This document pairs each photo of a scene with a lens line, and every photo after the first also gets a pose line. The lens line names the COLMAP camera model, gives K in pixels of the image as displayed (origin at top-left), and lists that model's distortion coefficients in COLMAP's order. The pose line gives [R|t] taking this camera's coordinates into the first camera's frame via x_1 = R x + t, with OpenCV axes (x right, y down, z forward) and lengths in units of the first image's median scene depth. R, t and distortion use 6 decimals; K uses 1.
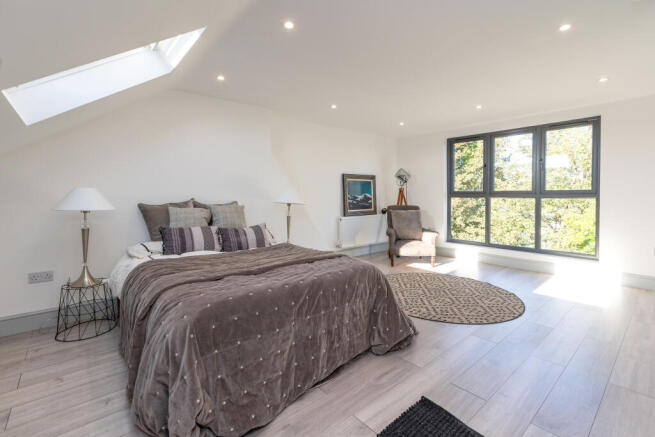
lens RADIAL K [[299.2, 0, 332.4], [0, 299.2, 190.6], [0, 0, 1]] dist [-0.009533, 0.000924]
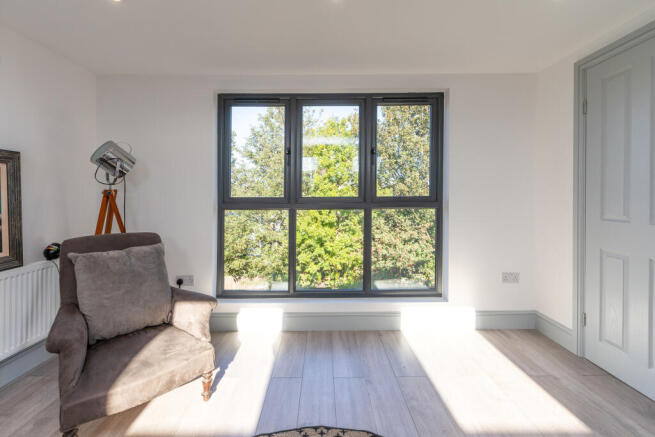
lens RADIAL K [[299.2, 0, 320.8], [0, 299.2, 194.0], [0, 0, 1]] dist [-0.009533, 0.000924]
pose [[0.660458, 0.010127, 0.750795, 0.128844], [-0.001948, 0.999929, -0.011774, 0.001778], [-0.750861, 0.006314, 0.660431, 0.571041]]
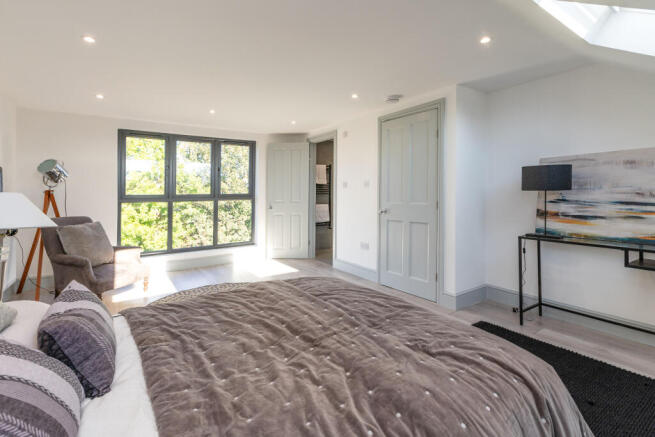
lens RADIAL K [[299.2, 0, 328.4], [0, 299.2, 188.5], [0, 0, 1]] dist [-0.009533, 0.000924]
pose [[0.105778, 0.021073, 0.994166, -0.358824], [0.003177, 0.999763, -0.021529, 0.003625], [-0.994385, 0.005436, 0.105686, 0.386538]]
